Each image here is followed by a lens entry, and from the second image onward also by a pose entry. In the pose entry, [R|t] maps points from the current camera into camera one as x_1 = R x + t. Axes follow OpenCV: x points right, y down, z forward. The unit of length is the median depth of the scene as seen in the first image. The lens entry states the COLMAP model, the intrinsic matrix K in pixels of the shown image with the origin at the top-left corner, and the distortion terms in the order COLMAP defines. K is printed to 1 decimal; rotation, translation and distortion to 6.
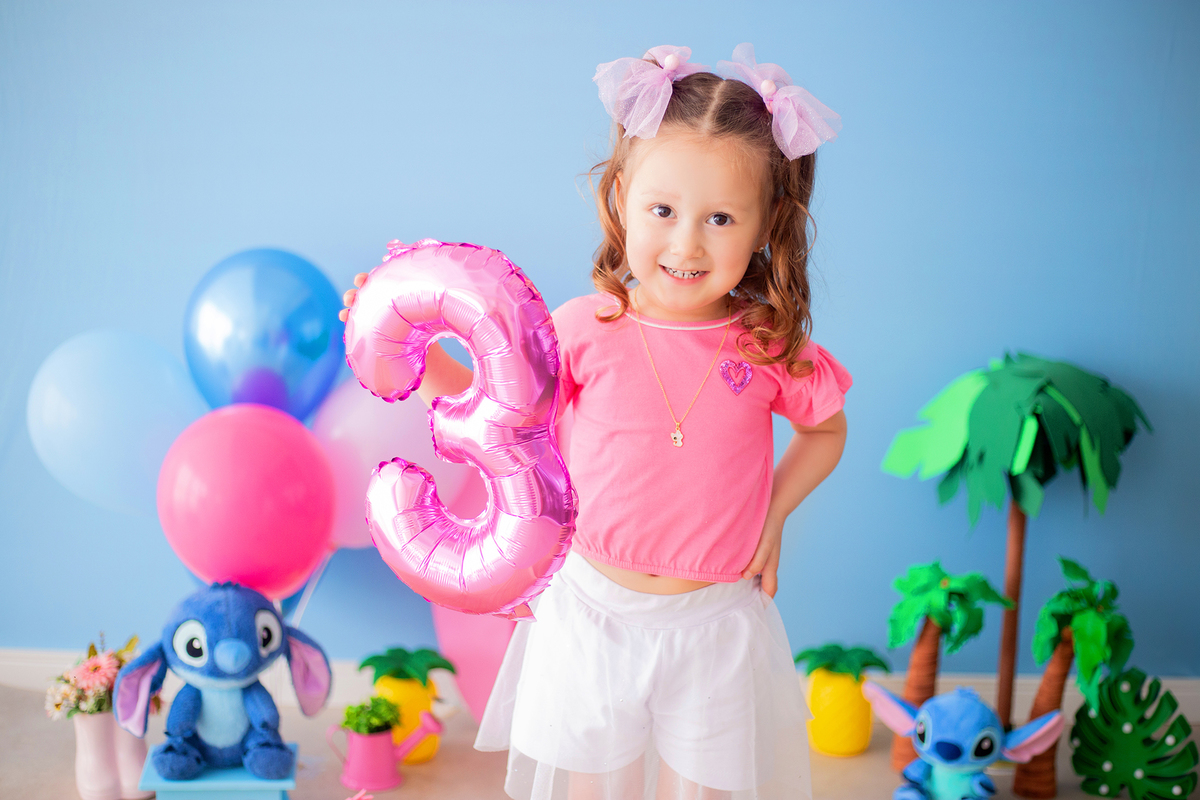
lens RADIAL K [[1779.6, 0, 600.0], [0, 1779.6, 400.0], [0, 0, 1]] dist [-0.038835, -0.454959]
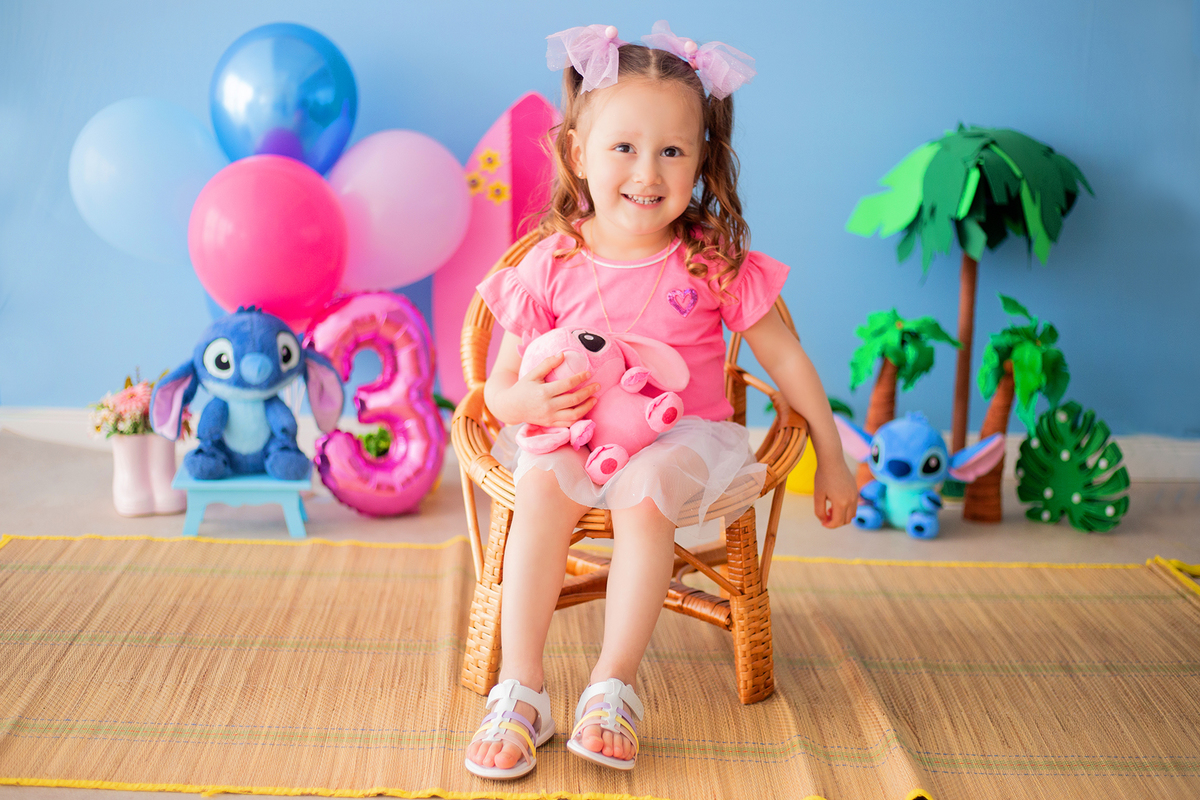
lens RADIAL K [[1916.7, 0, 600.0], [0, 1916.7, 400.0], [0, 0, 1]] dist [-0.127861, -0.046895]
pose [[0.999904, 0.001100, -0.013802, 0.025889], [-0.000796, 0.999756, 0.022060, 0.128212], [0.013823, -0.022047, 0.999661, -0.195393]]
